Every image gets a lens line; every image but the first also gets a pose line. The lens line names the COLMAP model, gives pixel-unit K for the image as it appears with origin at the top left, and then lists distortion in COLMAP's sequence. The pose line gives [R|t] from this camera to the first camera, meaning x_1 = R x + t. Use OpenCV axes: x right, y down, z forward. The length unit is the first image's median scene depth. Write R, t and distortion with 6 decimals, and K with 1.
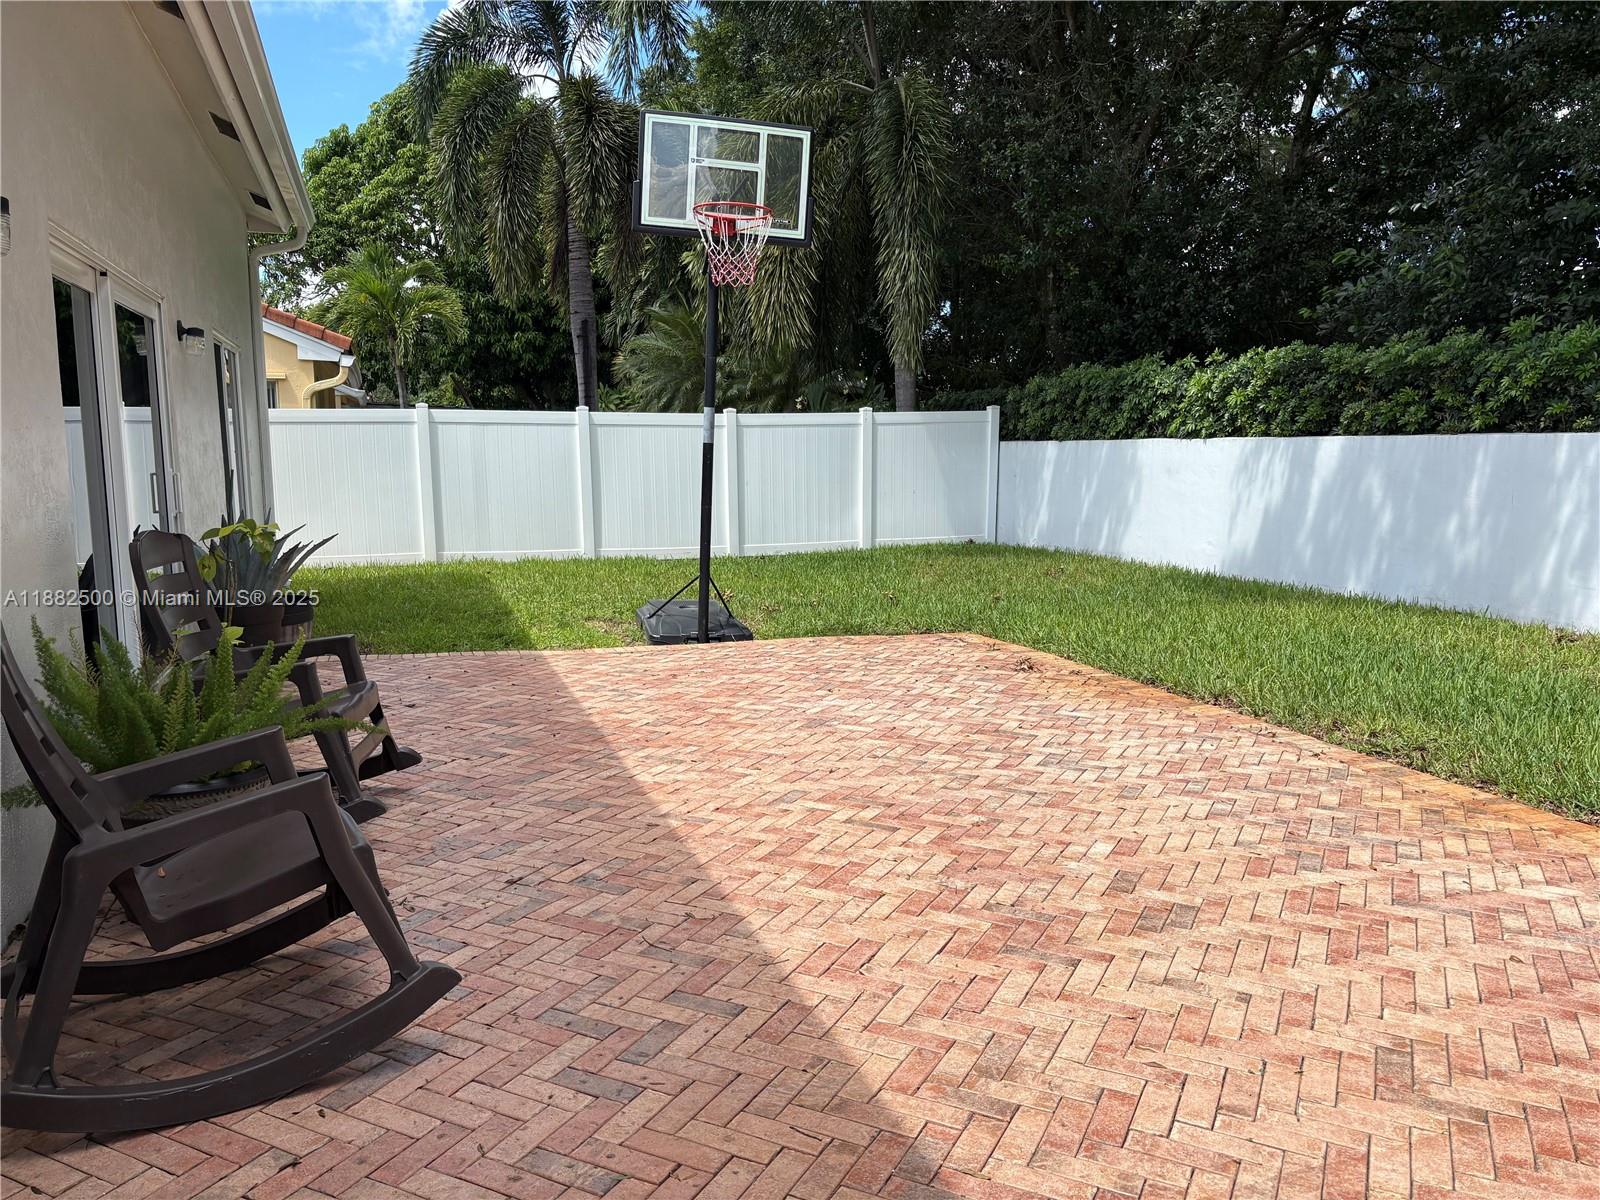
lens RADIAL K [[1216.0, 0, 803.7], [0, 1216.0, 604.4], [0, 0, 1]] dist [0.042946, -0.047859]
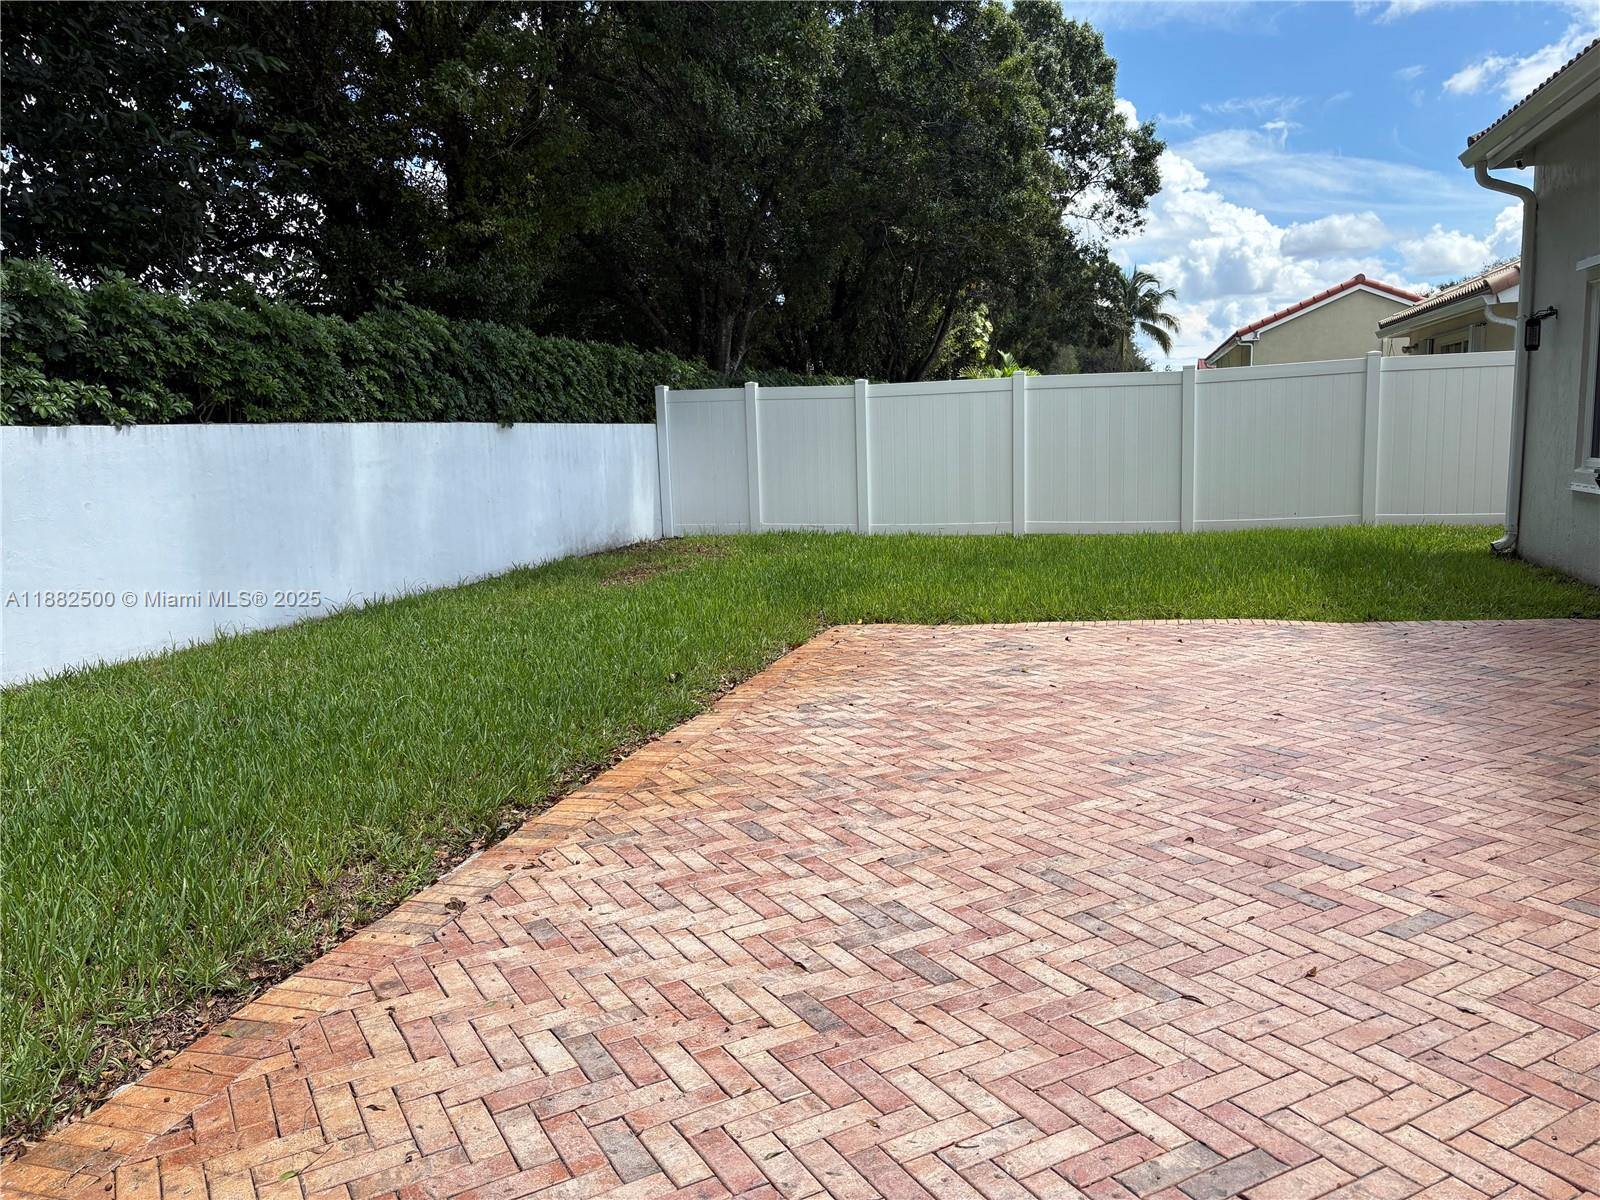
lens RADIAL K [[1216.0, 0, 803.7], [0, 1216.0, 604.4], [0, 0, 1]] dist [0.042946, -0.047859]
pose [[-0.824393, -0.049933, 0.563811, -0.107458], [0.110178, 0.962891, 0.246376, -0.215016], [-0.555191, 0.265231, -0.788299, 1.798103]]
